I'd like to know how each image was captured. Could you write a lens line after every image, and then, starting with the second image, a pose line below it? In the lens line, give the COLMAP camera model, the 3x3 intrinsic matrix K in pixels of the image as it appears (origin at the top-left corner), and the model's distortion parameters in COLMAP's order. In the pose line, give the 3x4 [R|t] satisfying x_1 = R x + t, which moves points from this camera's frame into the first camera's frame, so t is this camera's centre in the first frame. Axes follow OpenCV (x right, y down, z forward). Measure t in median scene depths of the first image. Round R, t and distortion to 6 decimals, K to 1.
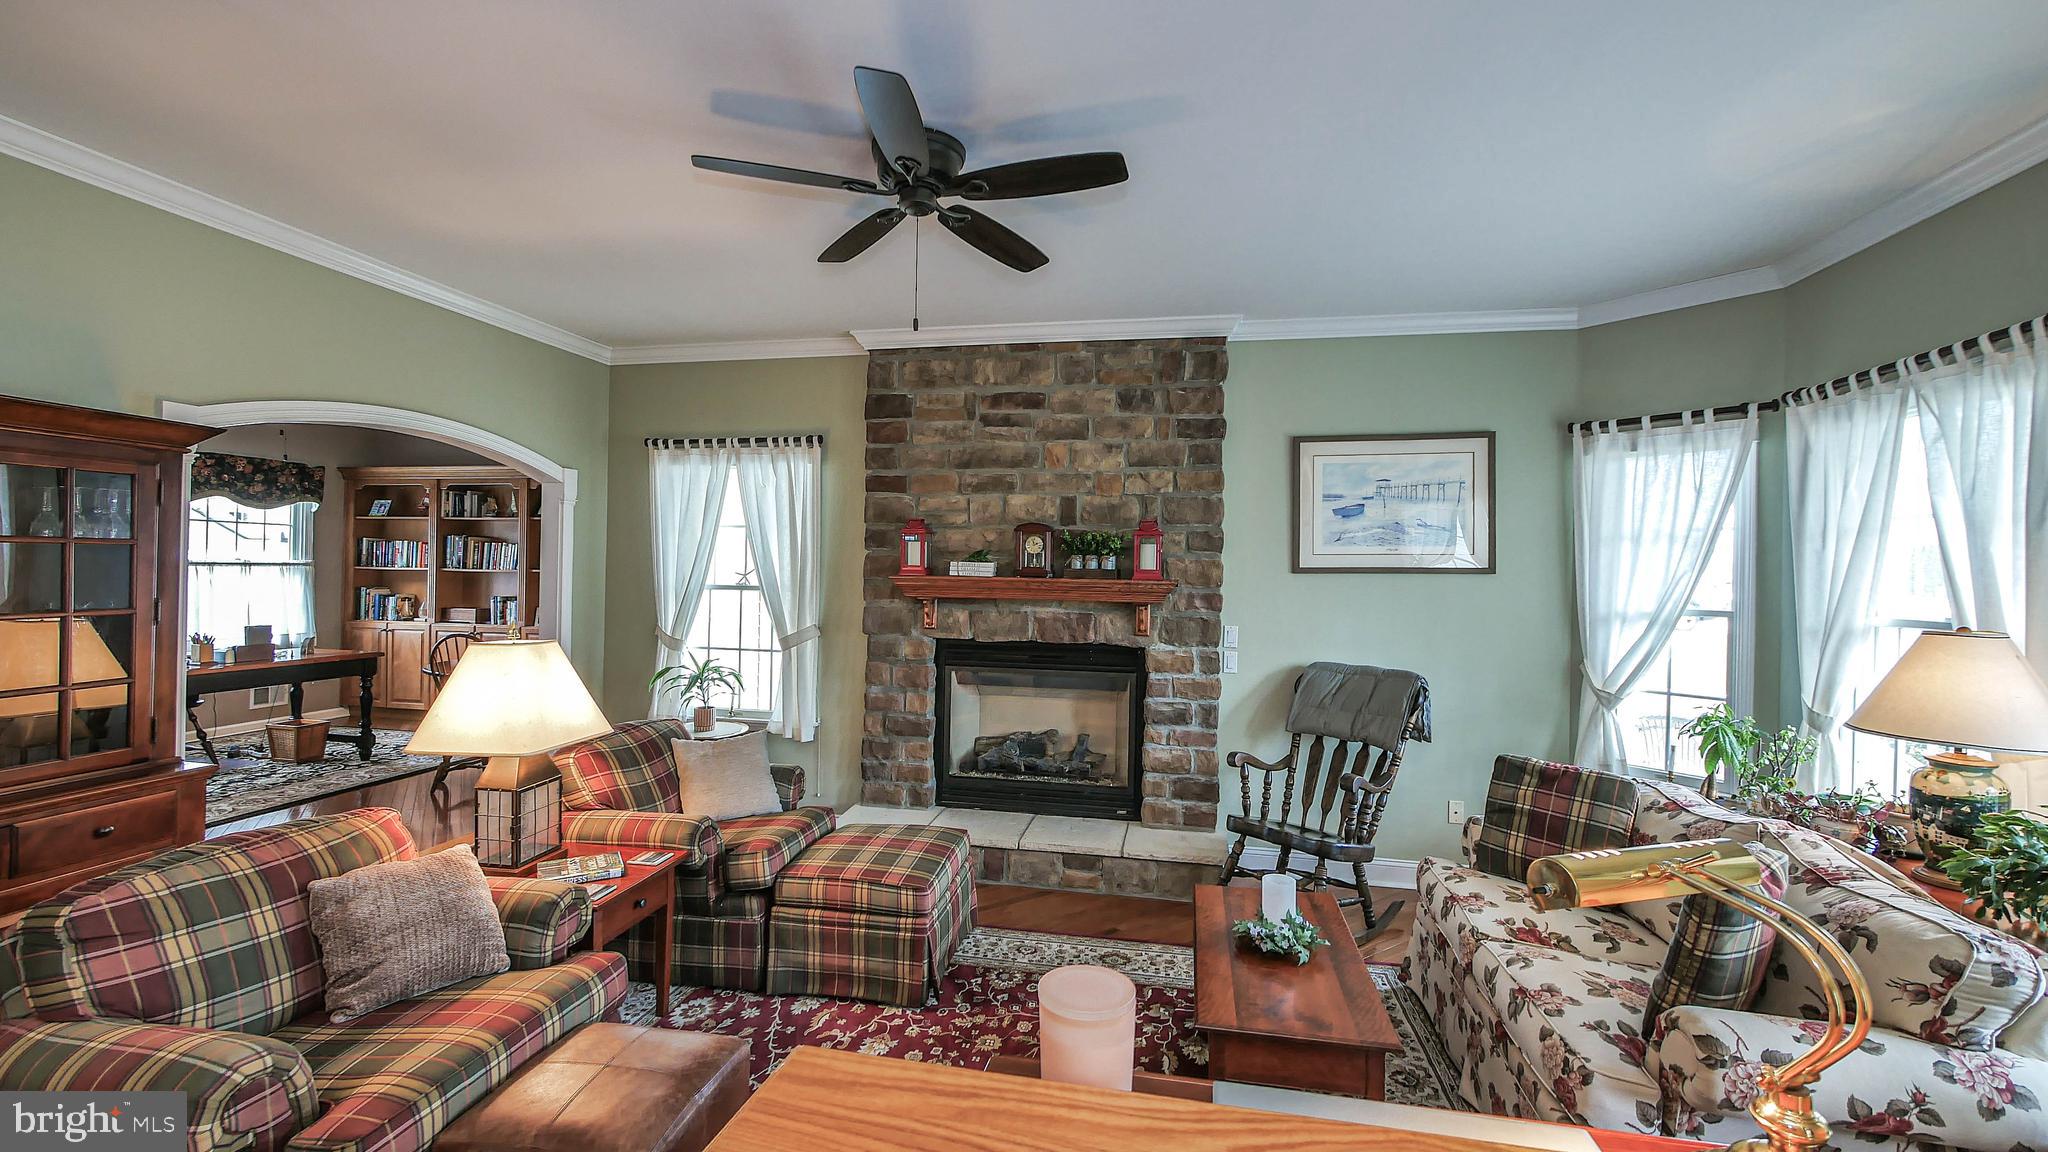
lens RADIAL K [[845.3, 0, 1022.2], [0, 845.3, 567.6], [0, 0, 1]] dist [-0.007993, 0.001320]
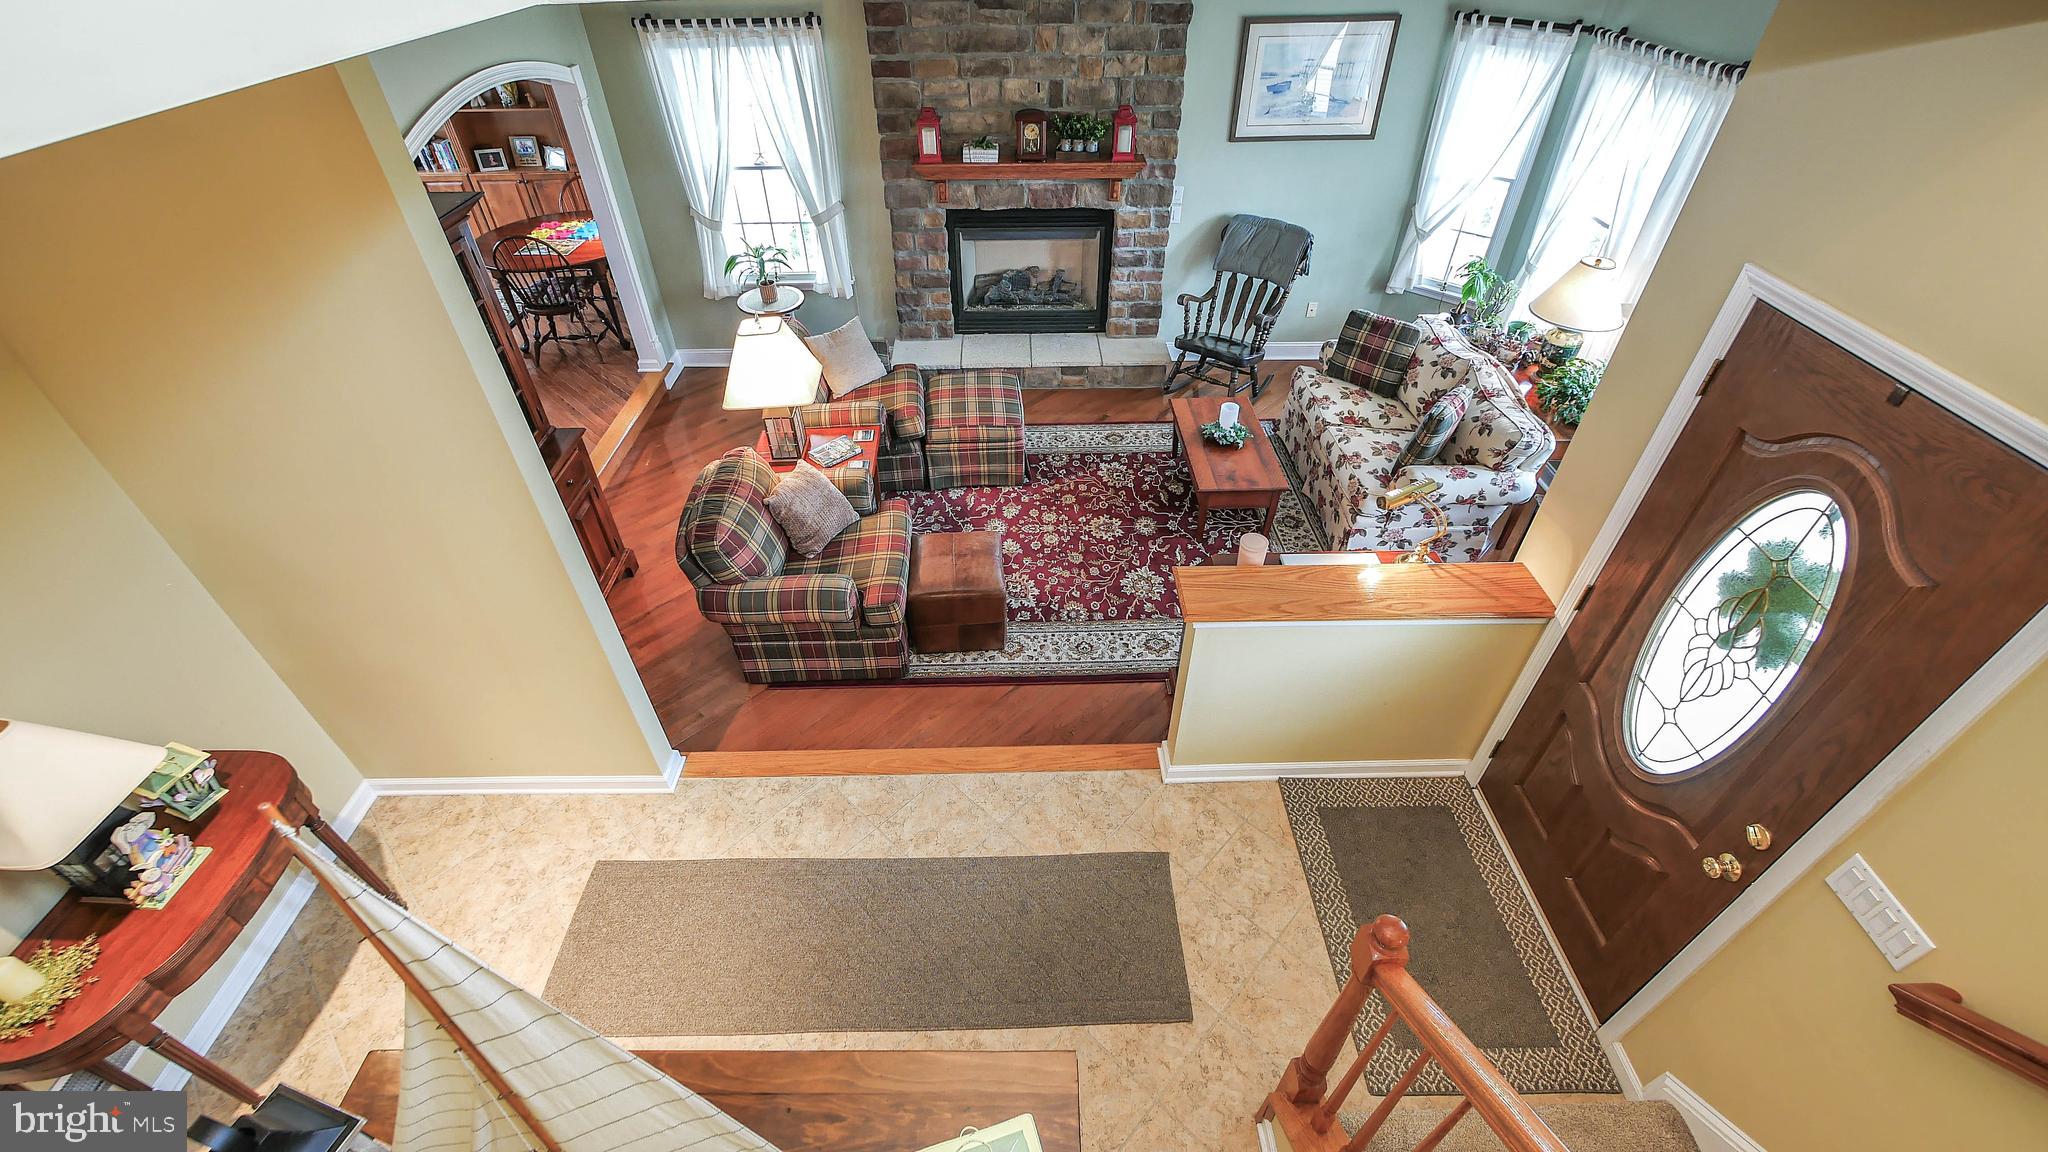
lens RADIAL K [[845.3, 0, 1030.8], [0, 845.3, 560.3], [0, 0, 1]] dist [-0.007993, 0.001320]
pose [[0.975249, -0.155112, 0.157572, -0.275162], [0.017162, 0.763599, 0.645462, -0.340384], [-0.220441, -0.626783, 0.747362, -0.290629]]
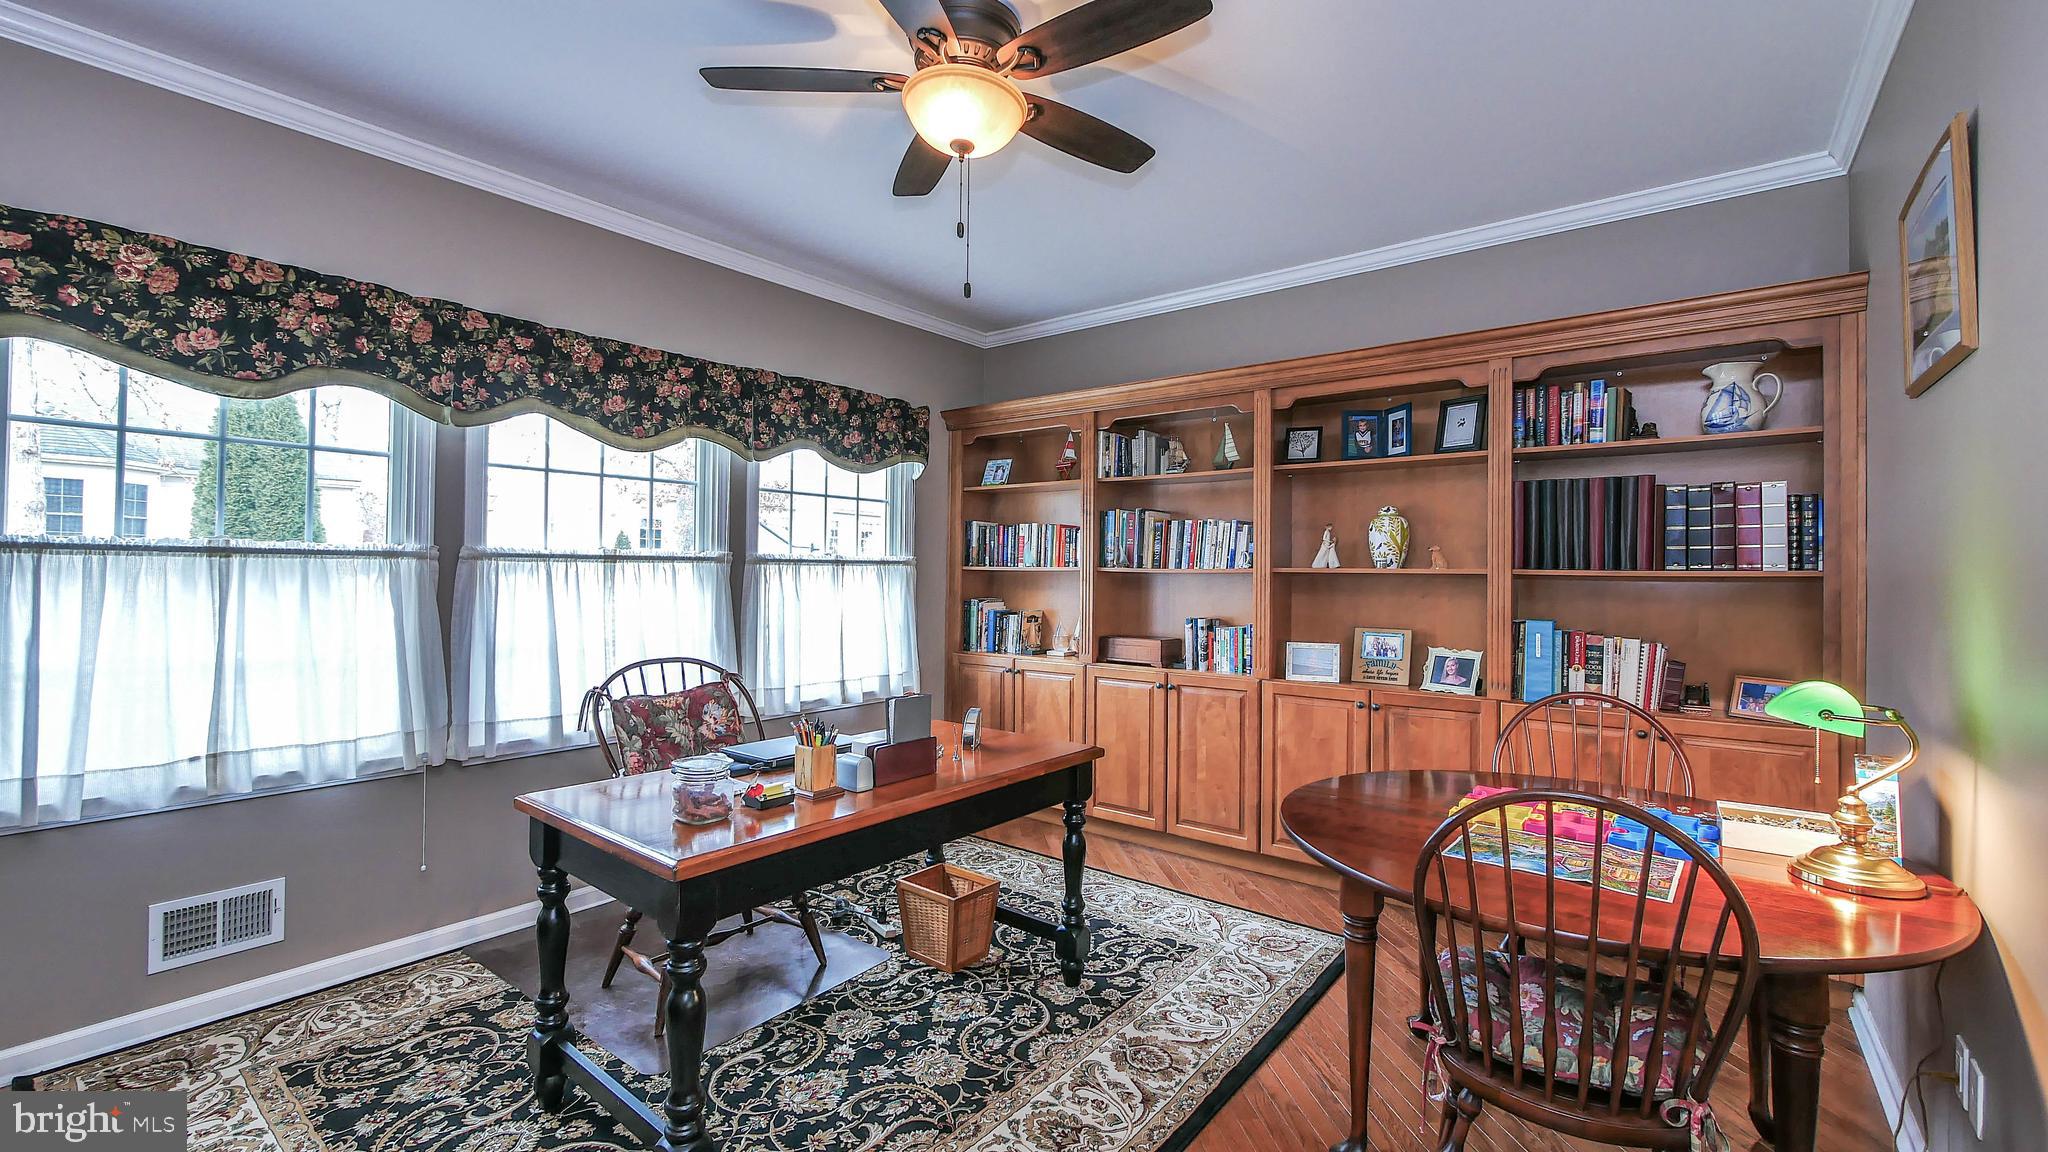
lens RADIAL K [[845.3, 0, 1007.7], [0, 845.3, 557.9], [0, 0, 1]] dist [-0.007993, 0.001320]
pose [[0.887411, -0.013660, -0.460777, -0.792930], [0.006103, 0.999821, -0.017886, 0.006809], [0.460939, 0.013060, 0.887336, 0.761144]]
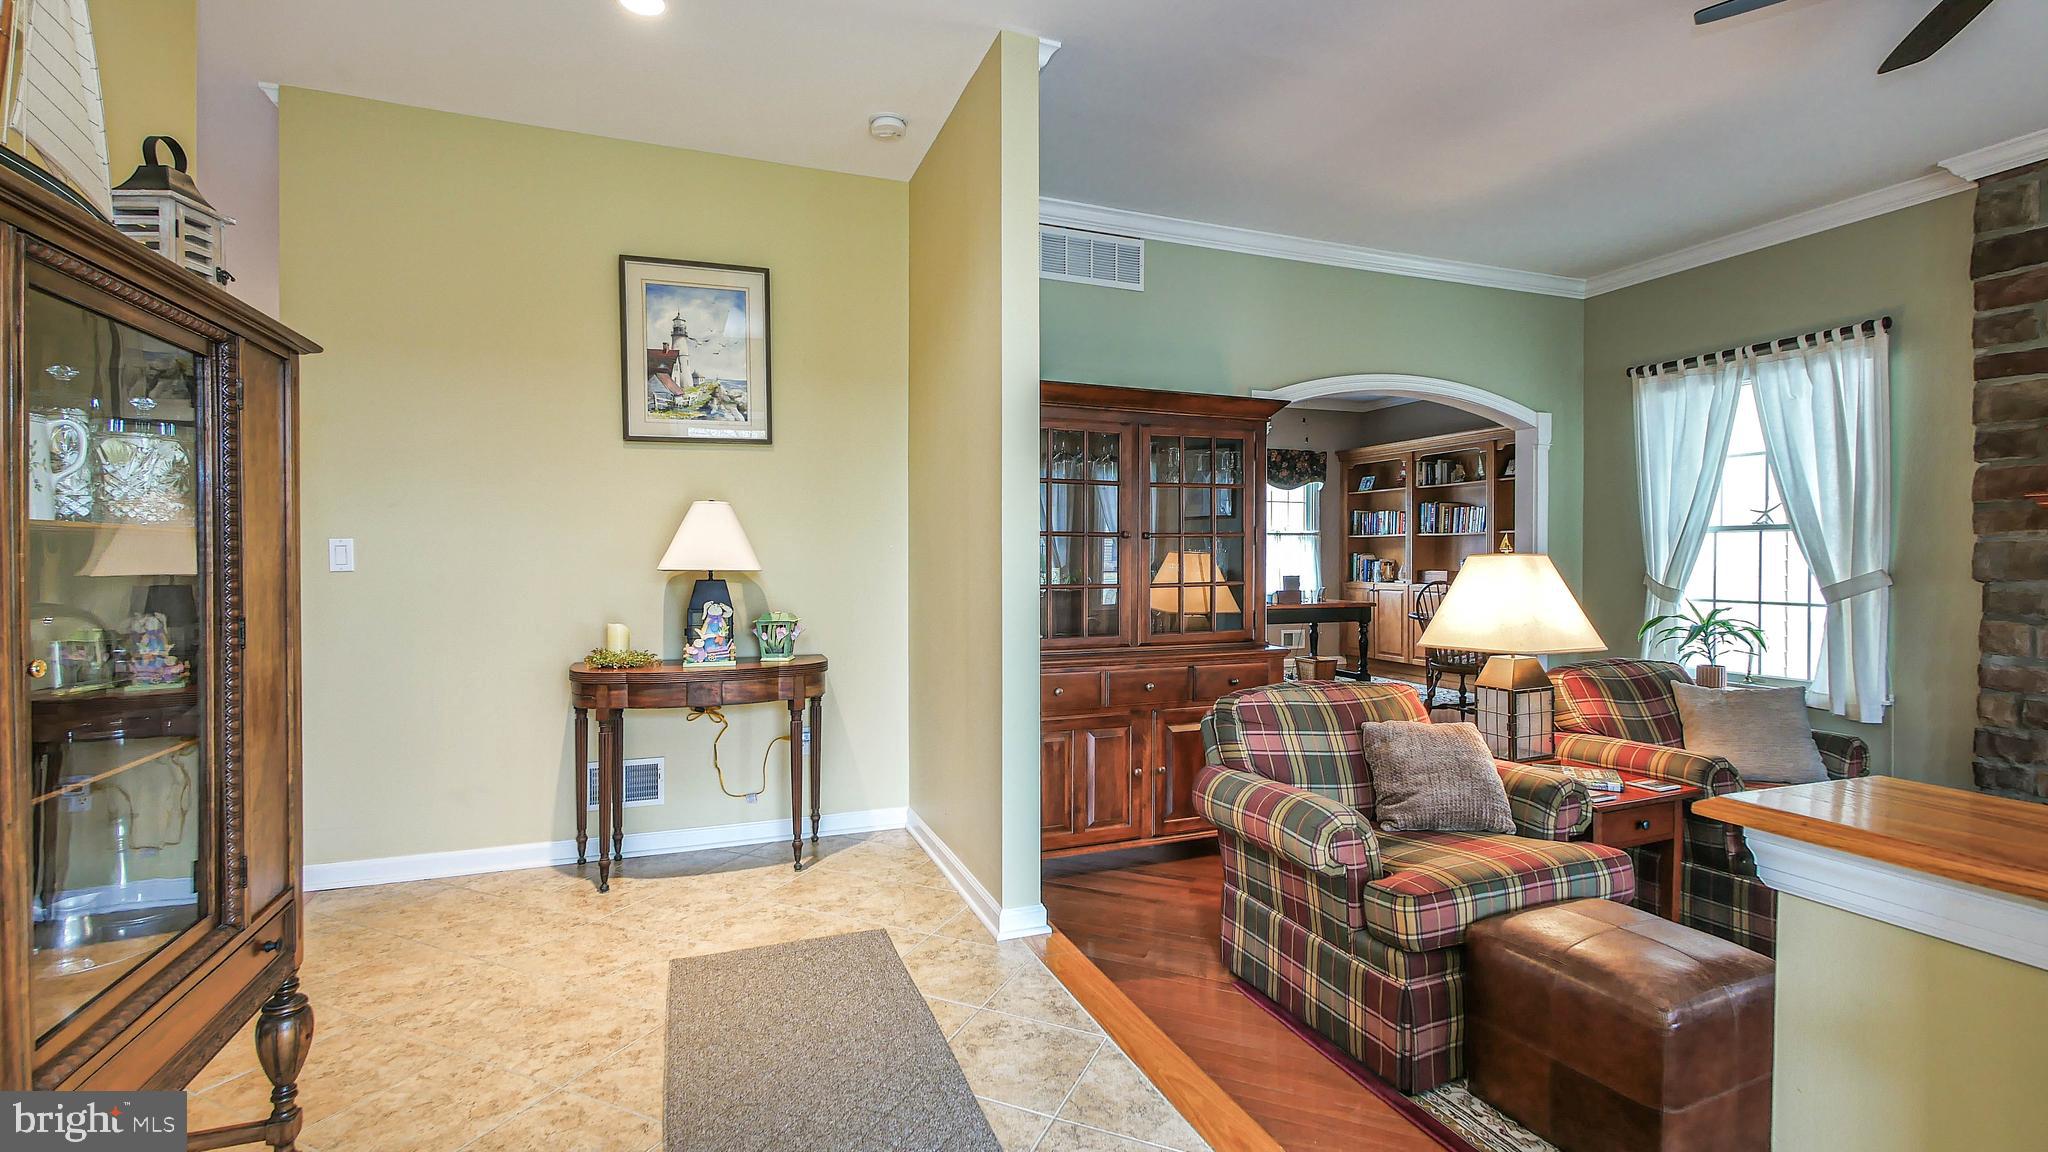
lens RADIAL K [[897.8, 0, 1021.5], [0, 897.8, 561.8], [0, 0, 1]] dist [-0.001280, 0.000575]
pose [[0.538127, -0.011594, -0.842784, 0.018579], [0.013618, 0.999894, -0.005060, 0.059563], [0.842754, -0.008754, 0.538228, -0.087987]]
